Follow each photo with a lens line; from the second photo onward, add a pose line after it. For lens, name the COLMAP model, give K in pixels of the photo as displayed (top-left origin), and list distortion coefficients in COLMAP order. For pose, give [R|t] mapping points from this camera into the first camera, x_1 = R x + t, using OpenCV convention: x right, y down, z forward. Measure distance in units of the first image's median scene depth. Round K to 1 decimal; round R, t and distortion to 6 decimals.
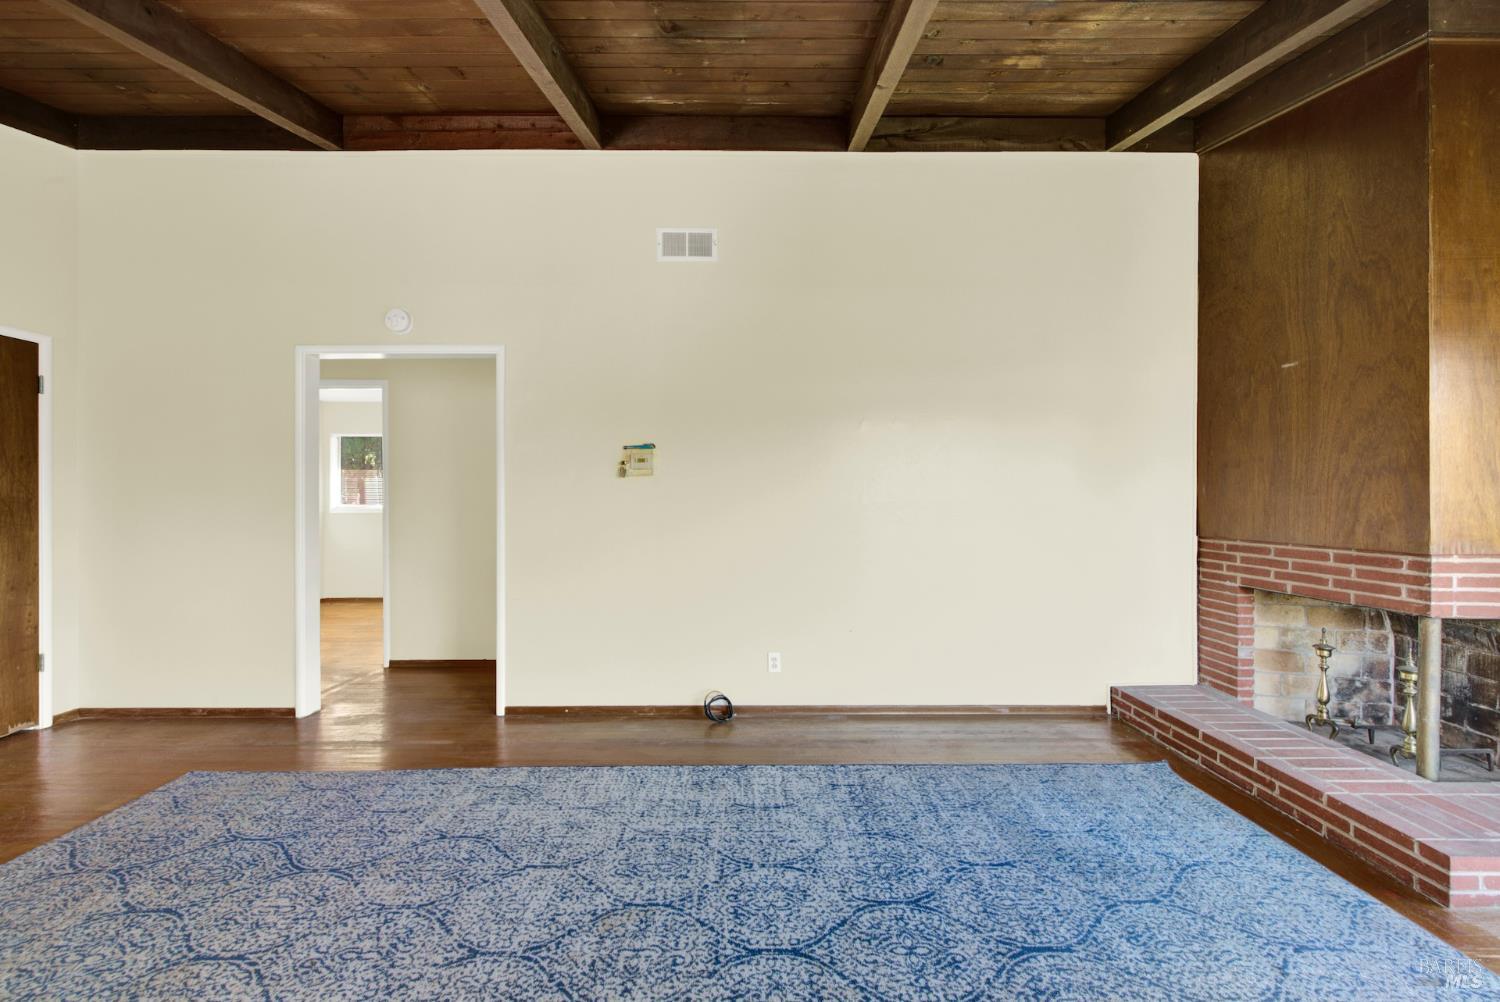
lens RADIAL K [[616.7, 0, 754.5], [0, 616.7, 508.2], [0, 0, 1]] dist [0.003171, -0.002676]
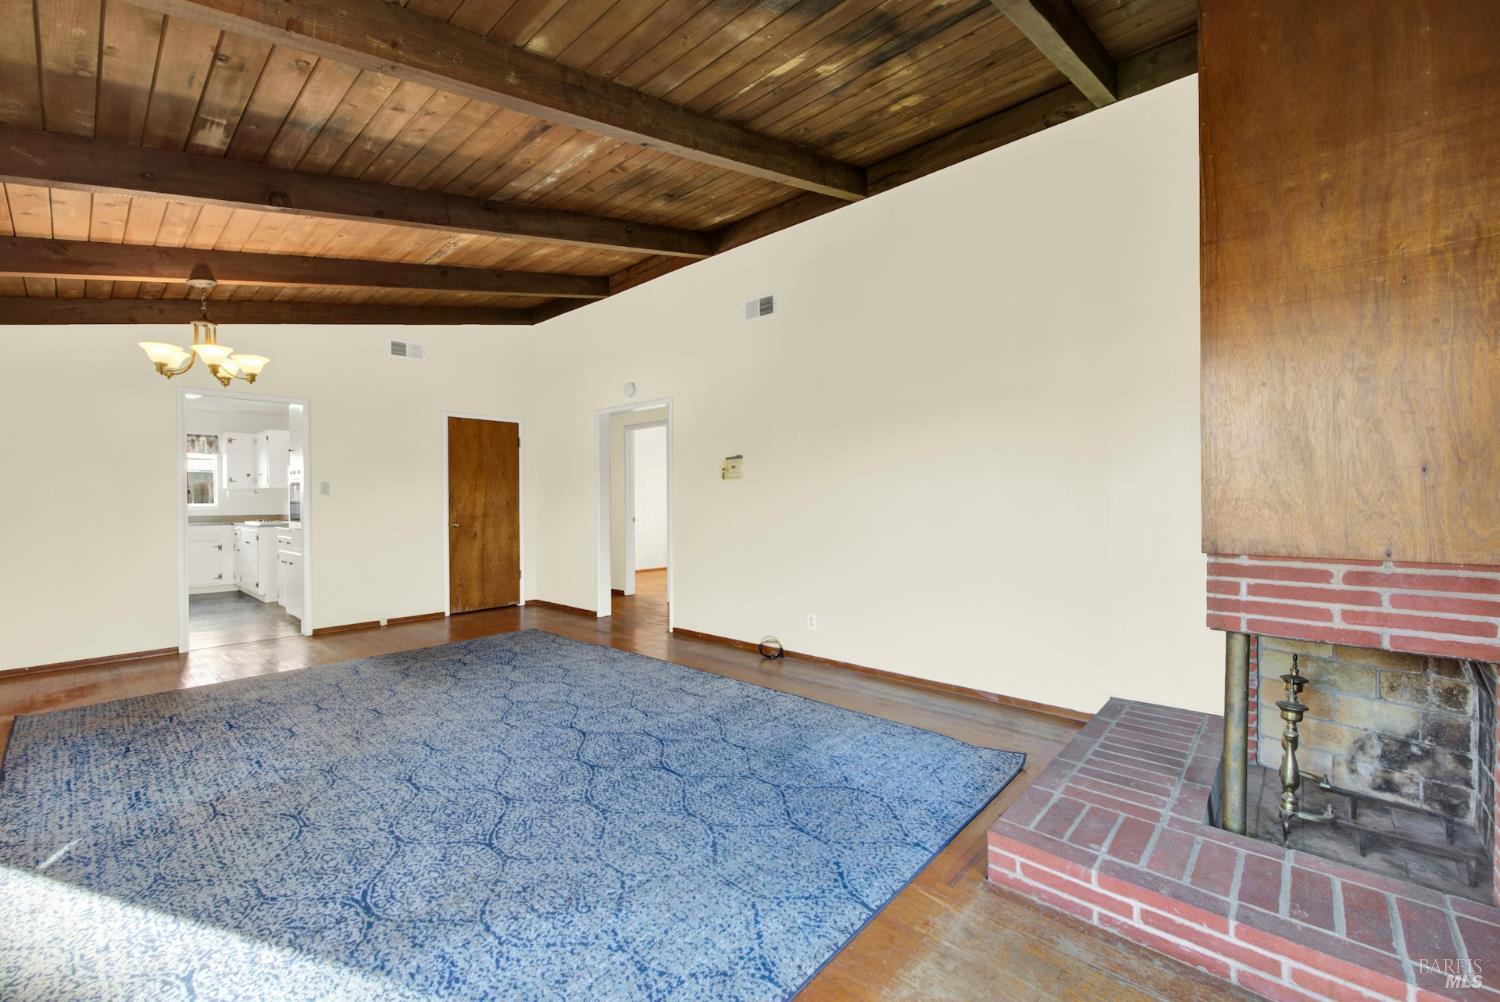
lens RADIAL K [[616.7, 0, 761.1], [0, 616.7, 515.6], [0, 0, 1]] dist [0.003171, -0.002676]
pose [[0.743706, 0.015056, -0.668337, 1.155283], [-0.001639, 0.999784, 0.020699, 0.005554], [0.668505, -0.014299, 0.743570, -0.026271]]
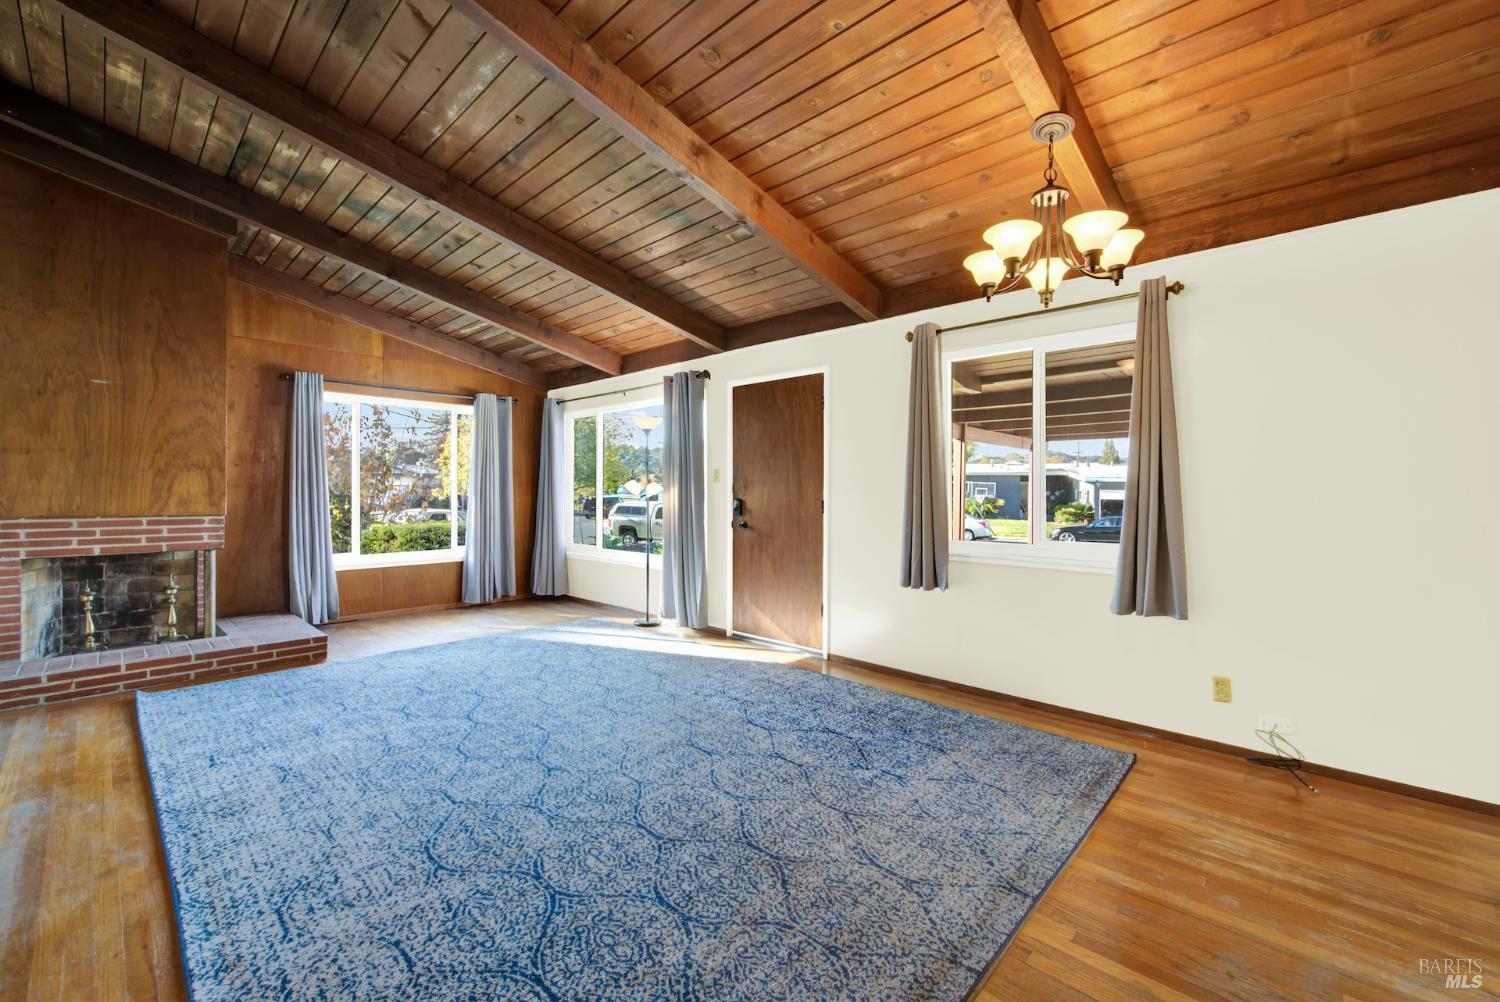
lens RADIAL K [[616.7, 0, 748.5], [0, 616.7, 495.8], [0, 0, 1]] dist [0.003171, -0.002676]
pose [[-0.718482, -0.009210, 0.695485, -1.274724], [0.001994, 0.999881, 0.015301, -0.005760], [-0.695543, 0.012380, -0.718378, 1.179813]]
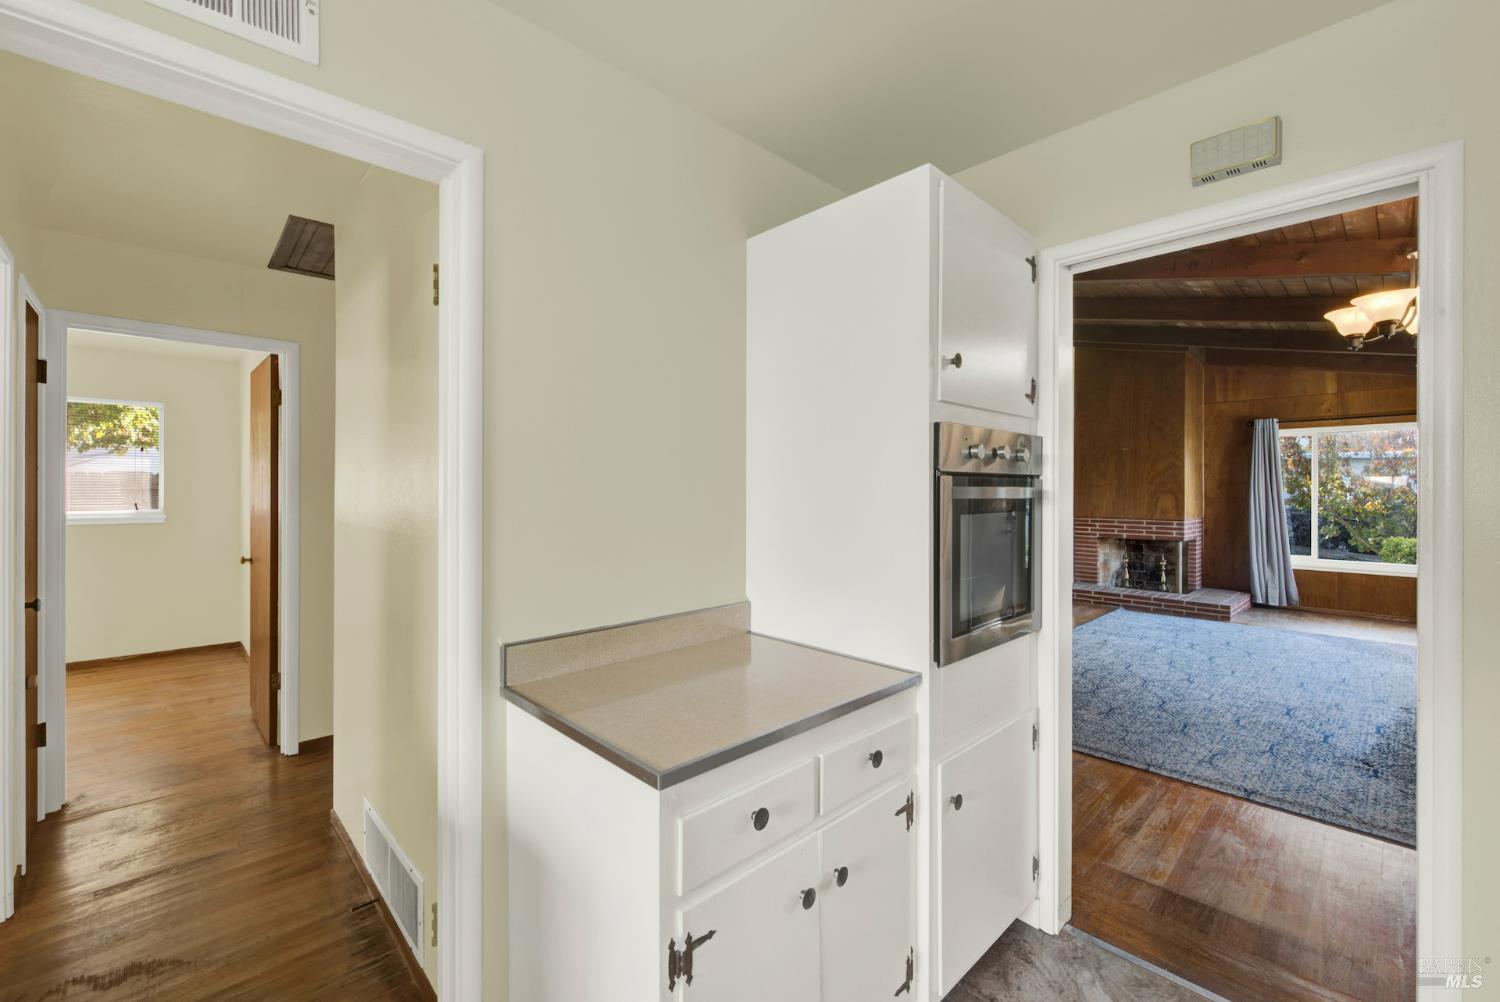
lens RADIAL K [[616.7, 0, 762.8], [0, 616.7, 490.7], [0, 0, 1]] dist [0.003171, -0.002676]
pose [[0.724827, -0.001803, 0.688929, -2.409461], [0.008025, 0.999951, -0.005826, -0.066886], [-0.688884, 0.009751, 0.724806, 0.210824]]
